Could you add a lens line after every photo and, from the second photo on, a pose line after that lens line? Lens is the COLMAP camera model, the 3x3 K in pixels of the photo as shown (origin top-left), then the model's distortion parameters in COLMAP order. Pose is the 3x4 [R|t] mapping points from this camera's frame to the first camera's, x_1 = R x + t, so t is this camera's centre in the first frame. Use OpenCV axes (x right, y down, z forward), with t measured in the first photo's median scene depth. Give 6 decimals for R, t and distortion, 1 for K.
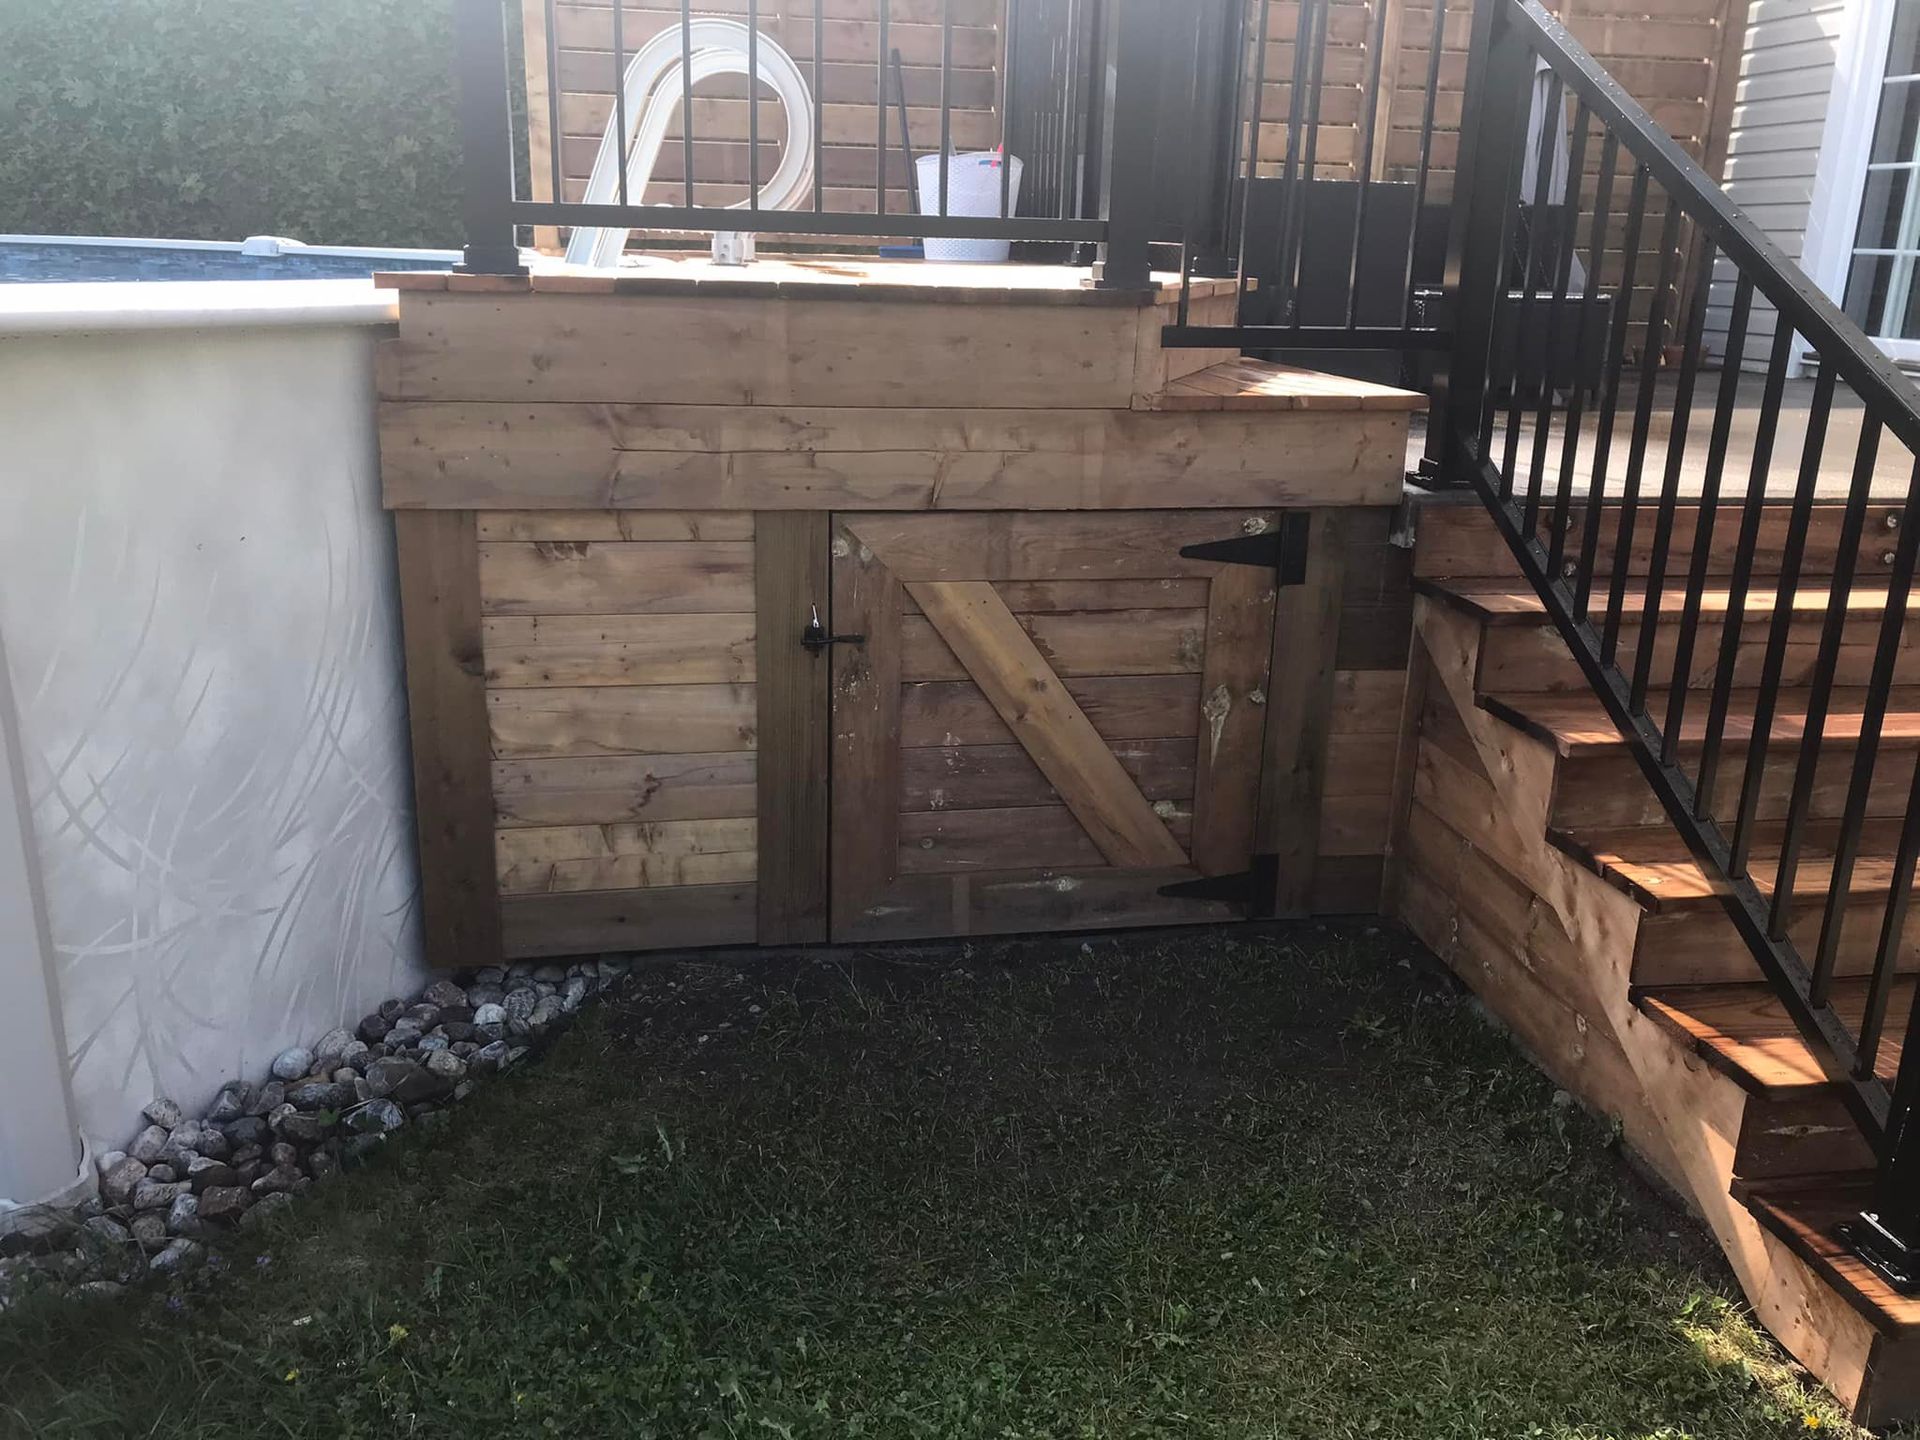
lens RADIAL K [[1577.0, 0, 950.7], [0, 1577.0, 725.9], [0, 0, 1]] dist [0.037822, -0.057532]
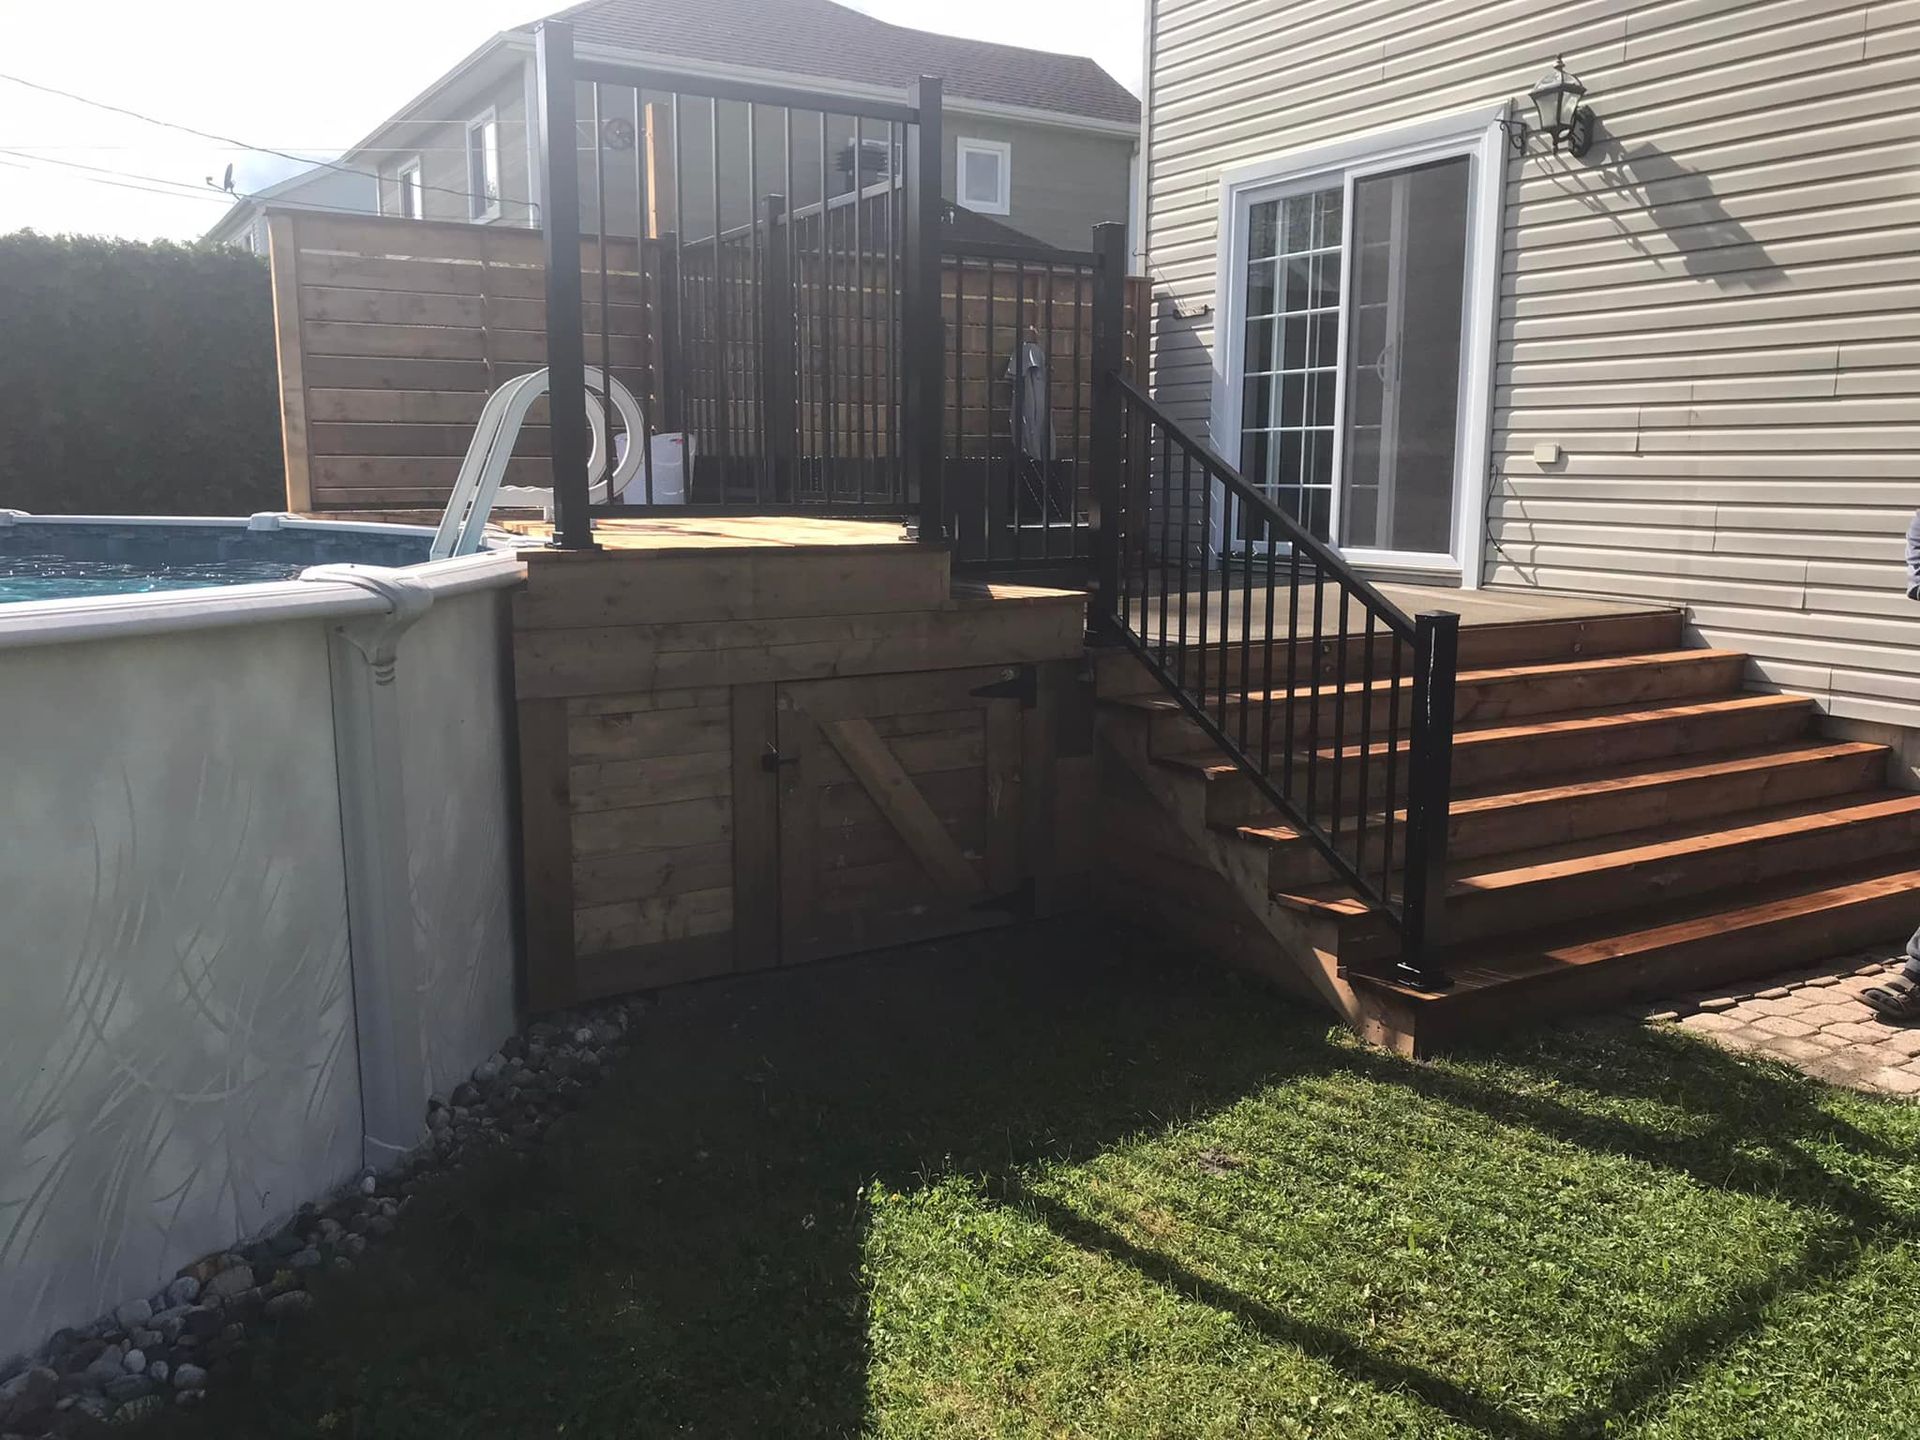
lens RADIAL K [[1577.0, 0, 961.7], [0, 1577.0, 718.1], [0, 0, 1]] dist [0.037822, -0.057532]
pose [[0.929592, -0.081383, 0.359495, -0.467587], [0.127963, 0.985914, -0.107697, 0.094151], [-0.345666, 0.146117, 0.926912, -0.532620]]
